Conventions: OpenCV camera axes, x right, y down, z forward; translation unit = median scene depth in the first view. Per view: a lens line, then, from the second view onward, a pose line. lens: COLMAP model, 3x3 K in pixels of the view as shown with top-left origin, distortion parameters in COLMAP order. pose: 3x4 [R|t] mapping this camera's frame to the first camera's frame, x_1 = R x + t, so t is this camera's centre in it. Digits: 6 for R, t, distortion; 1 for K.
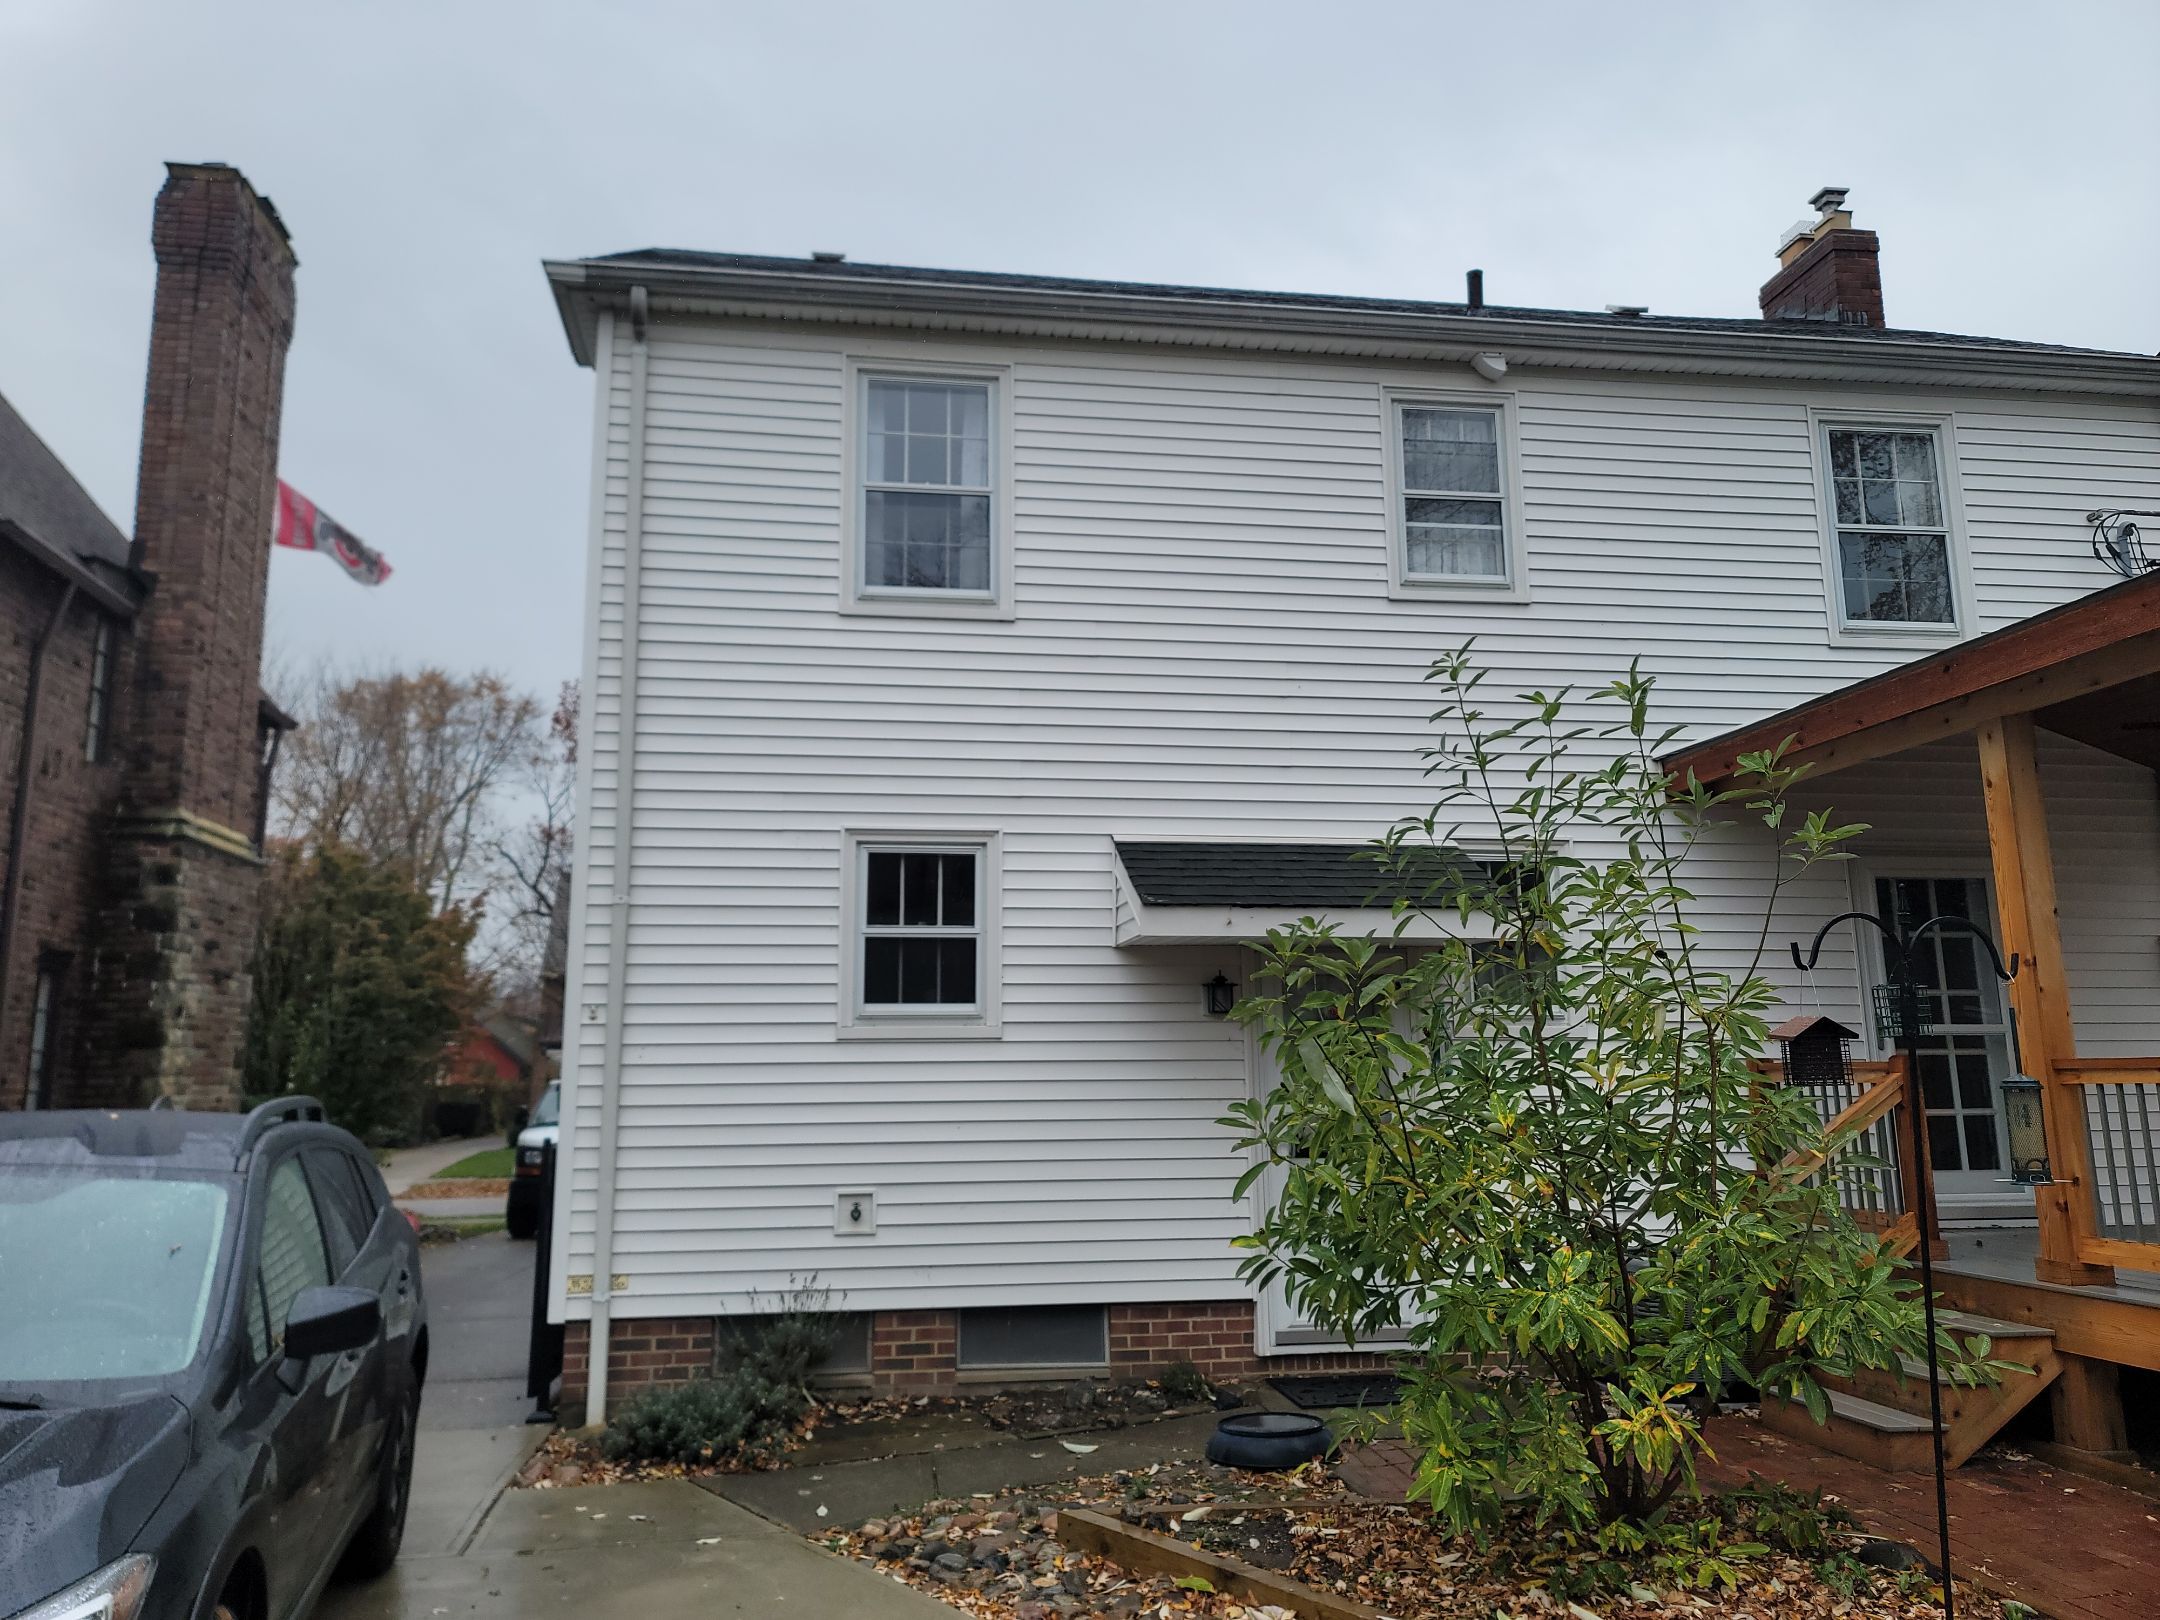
lens RADIAL K [[1576.2, 0, 1061.1], [0, 1576.2, 785.1], [0, 0, 1]] dist [0.069020, -0.053062]
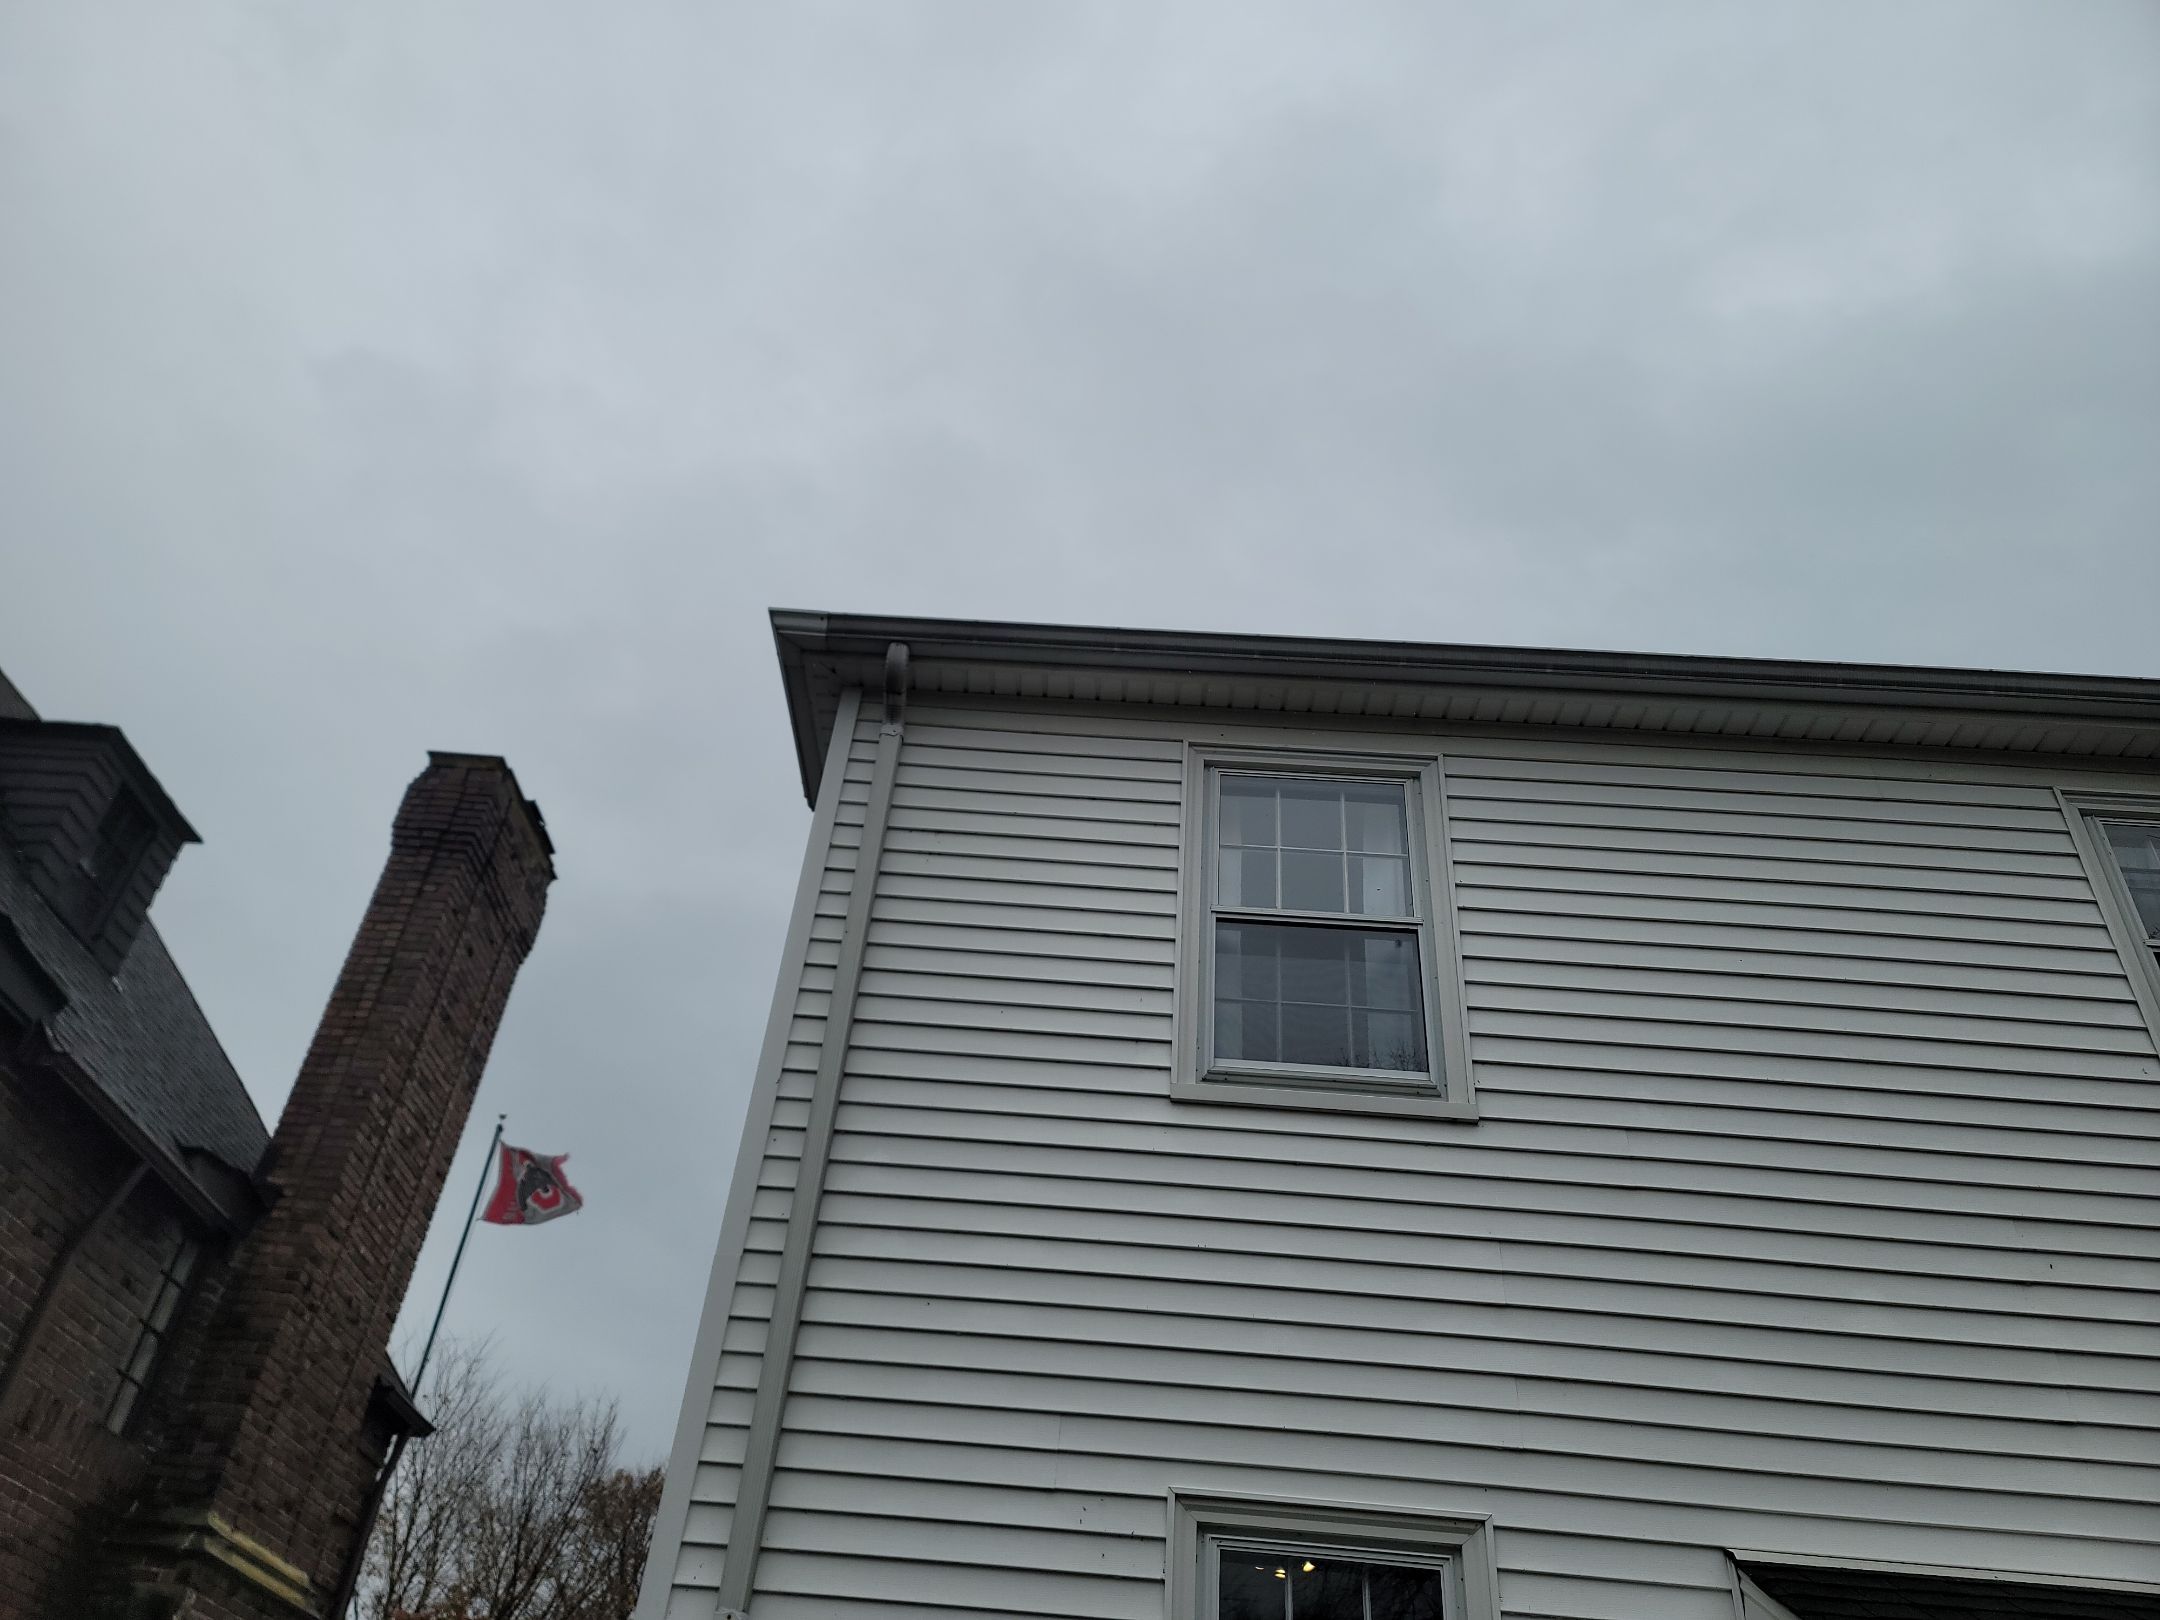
lens RADIAL K [[1557.1, 0, 1067.1], [0, 1557.1, 842.1], [0, 0, 1]] dist [0.068267, -0.058373]
pose [[0.986437, -0.023055, -0.162514, -0.077239], [-0.053948, 0.889545, -0.453651, 0.065606], [0.155023, 0.456266, 0.876236, 0.418537]]
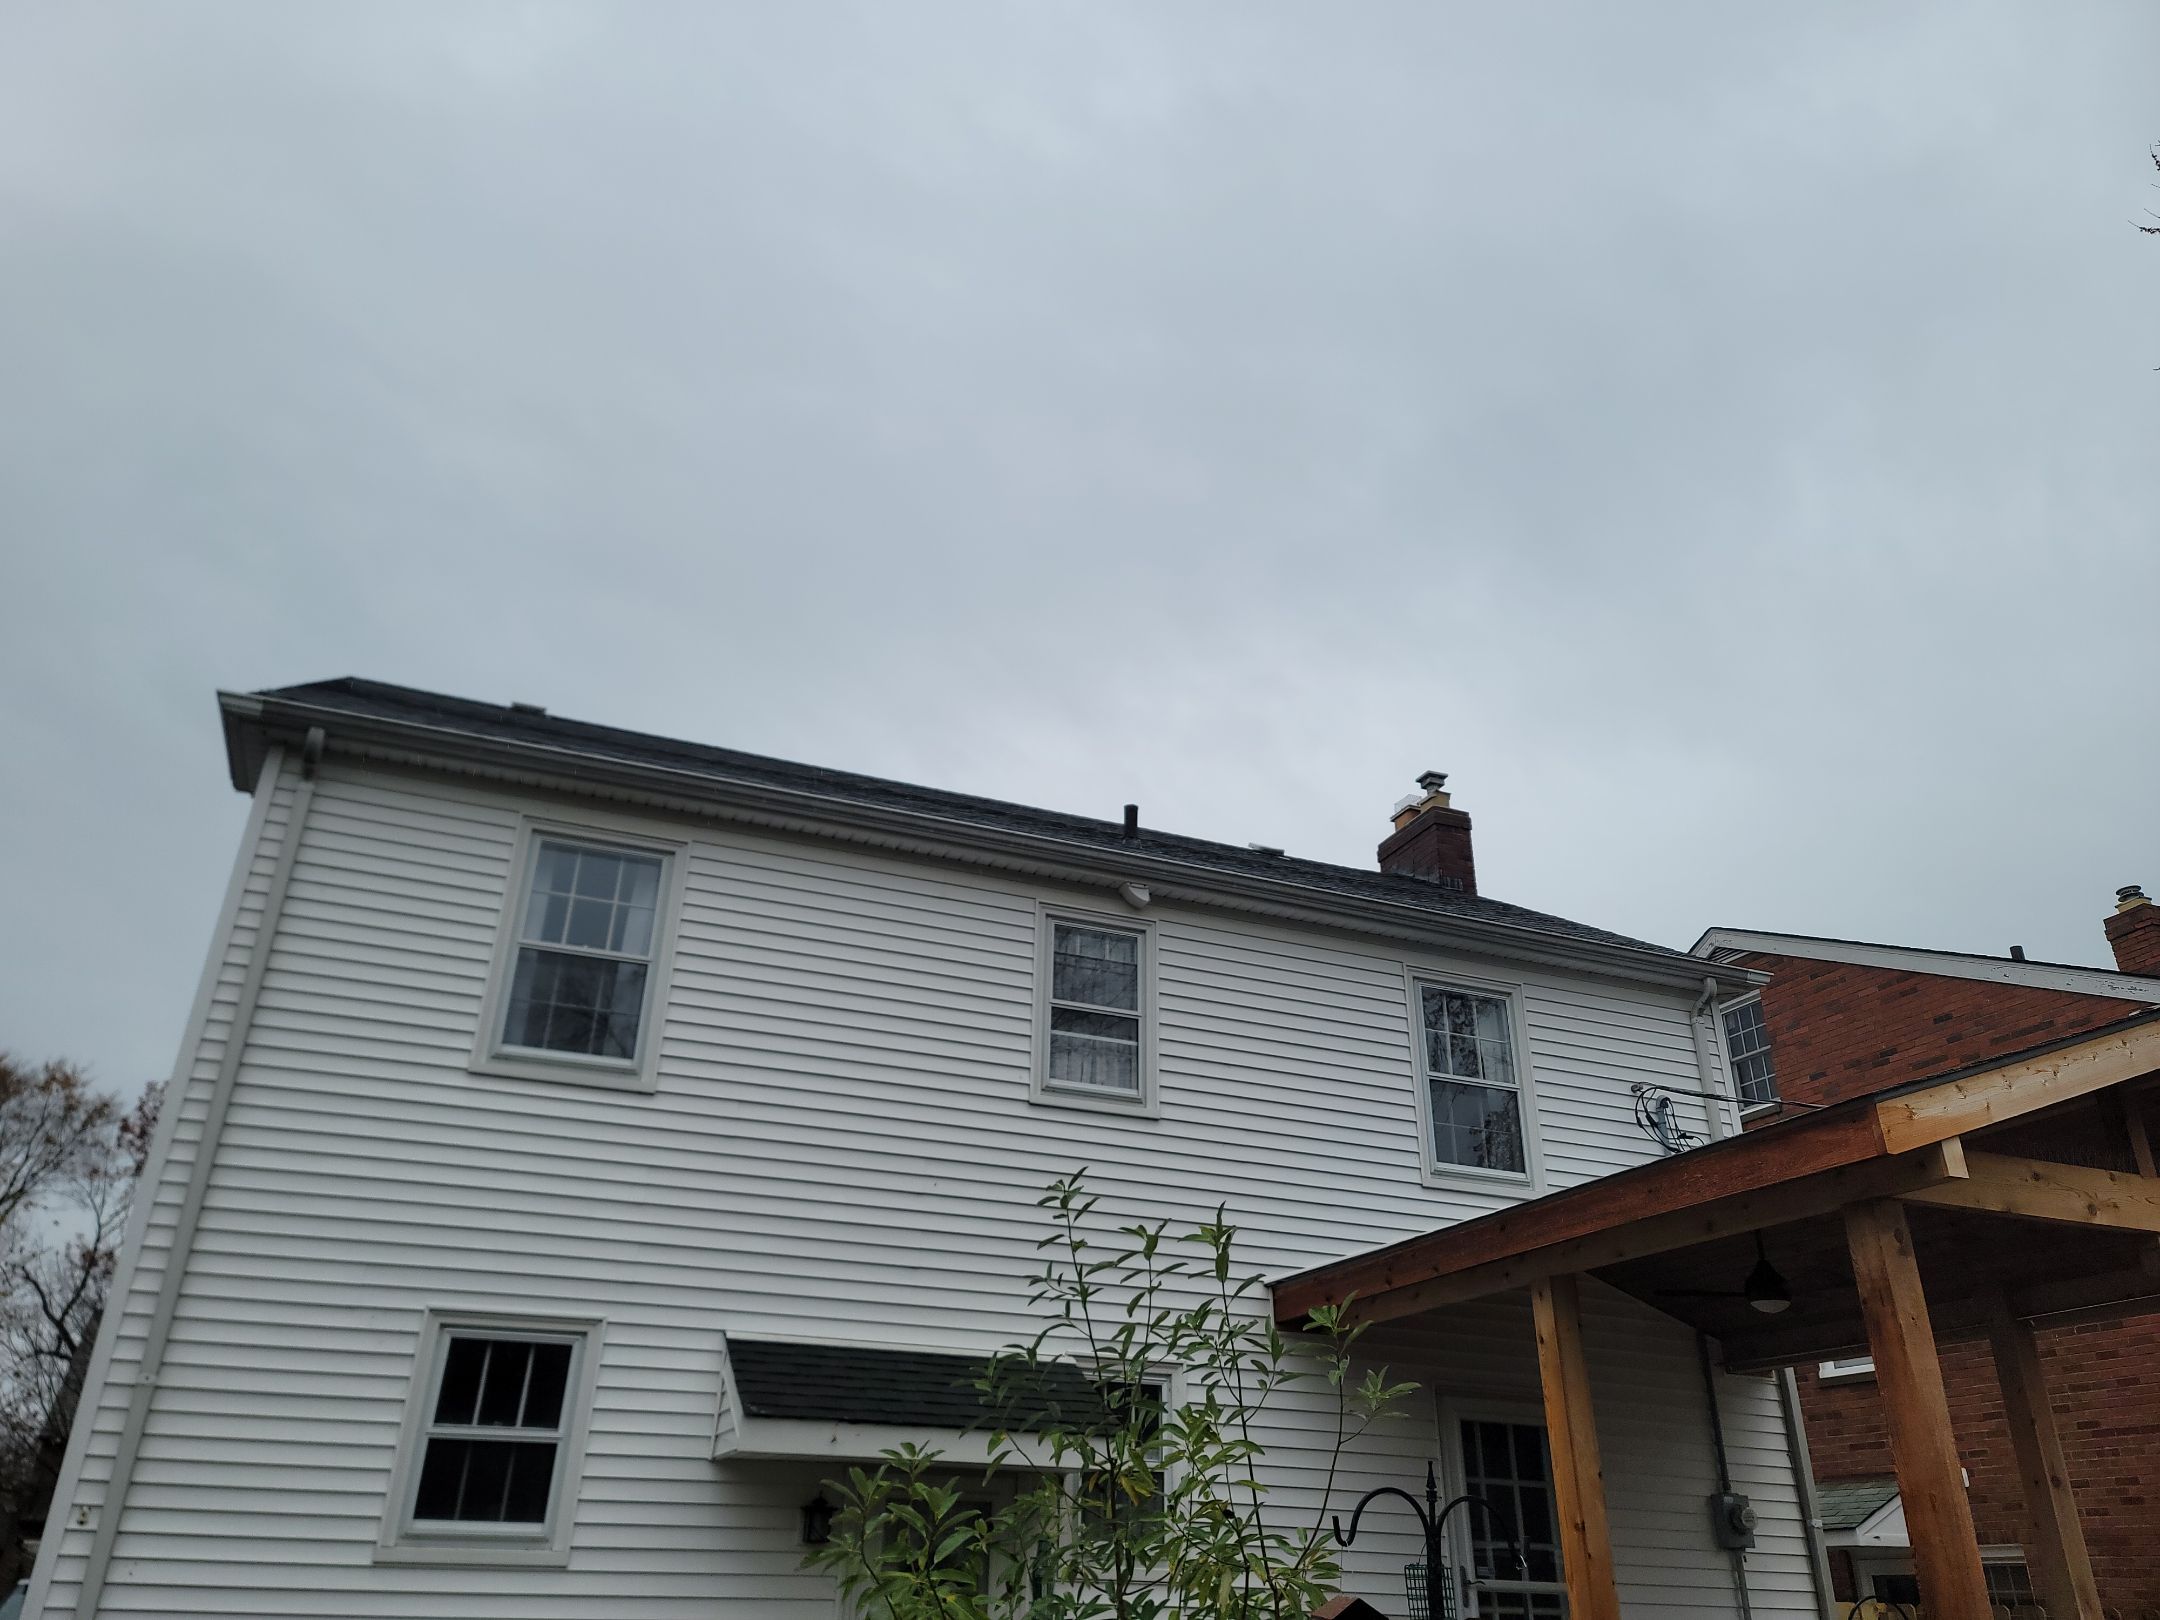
lens RADIAL K [[1576.2, 0, 1067.6], [0, 1576.2, 785.4], [0, 0, 1]] dist [0.069020, -0.053062]
pose [[0.974920, 0.126582, 0.183053, 0.015218], [-0.070341, 0.955593, -0.286170, -0.021398], [-0.211148, 0.266117, 0.940531, -0.035923]]
